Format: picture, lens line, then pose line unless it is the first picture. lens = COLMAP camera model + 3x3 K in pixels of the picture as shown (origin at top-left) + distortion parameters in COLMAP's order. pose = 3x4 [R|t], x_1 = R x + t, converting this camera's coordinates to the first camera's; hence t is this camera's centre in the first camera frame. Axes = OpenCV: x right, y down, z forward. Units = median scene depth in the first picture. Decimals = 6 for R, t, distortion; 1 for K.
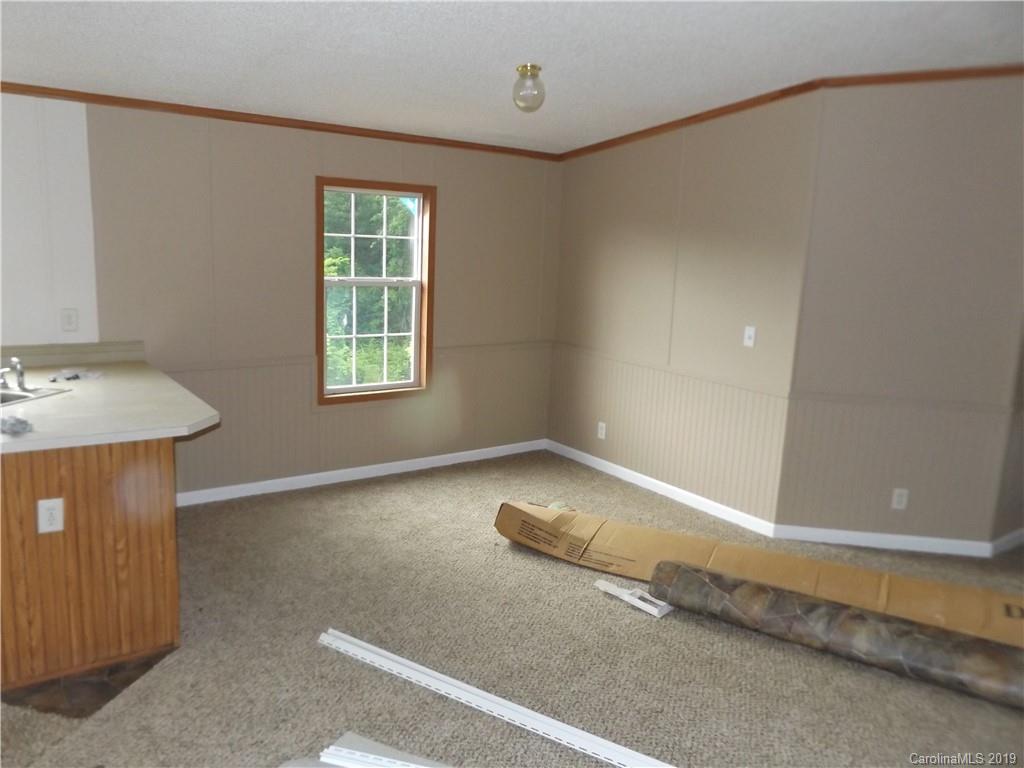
lens RADIAL K [[763.1, 0, 519.2], [0, 763.1, 384.5], [0, 0, 1]] dist [-0.016461, 0.005339]
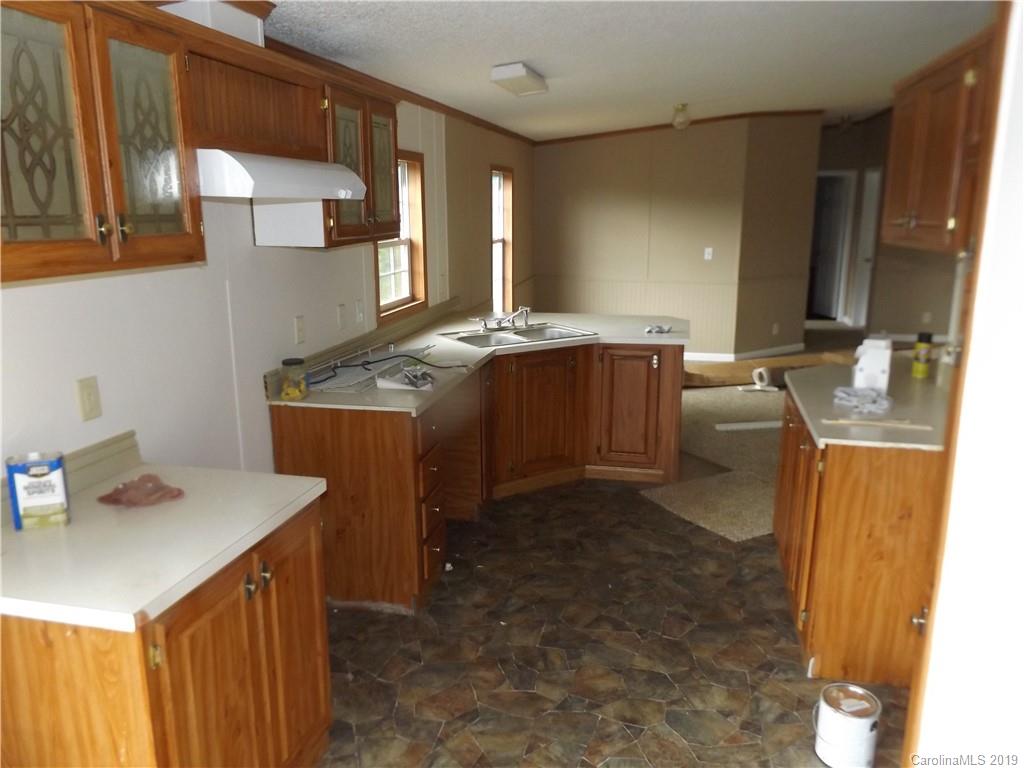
lens RADIAL K [[763.1, 0, 519.2], [0, 763.1, 384.5], [0, 0, 1]] dist [-0.016461, 0.005339]
pose [[0.748961, -0.197829, 0.632393, -1.215637], [0.160273, 0.980138, 0.116797, -0.042639], [-0.642938, 0.013879, 0.765793, -0.066339]]
